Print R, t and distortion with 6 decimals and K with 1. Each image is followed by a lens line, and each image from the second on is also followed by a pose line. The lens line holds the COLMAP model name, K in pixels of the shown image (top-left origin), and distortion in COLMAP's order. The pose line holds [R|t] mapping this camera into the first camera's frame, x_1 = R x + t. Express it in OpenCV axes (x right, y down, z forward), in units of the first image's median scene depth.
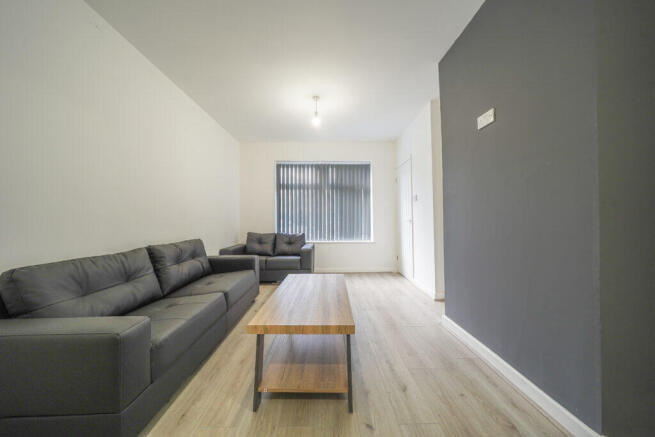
lens RADIAL K [[224.7, 0, 326.9], [0, 224.7, 216.3], [0, 0, 1]] dist [-0.002887, 0.000198]
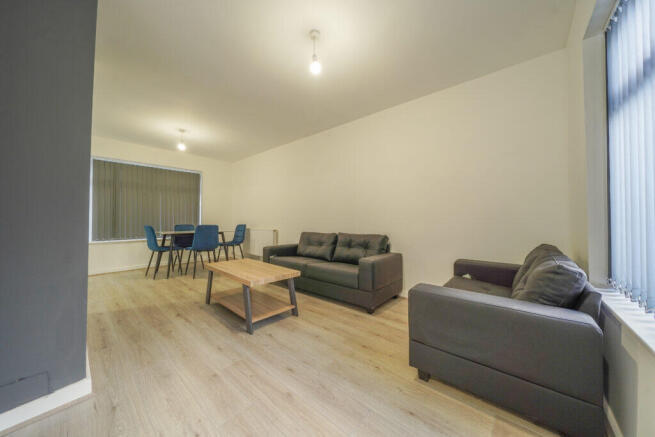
lens RADIAL K [[224.7, 0, 326.7], [0, 224.7, 221.0], [0, 0, 1]] dist [-0.002887, 0.000198]
pose [[-0.666771, -0.001129, -0.745262, 0.326263], [0.028815, 0.999212, -0.027294, 0.037070], [0.744706, -0.039674, -0.666213, 1.134222]]
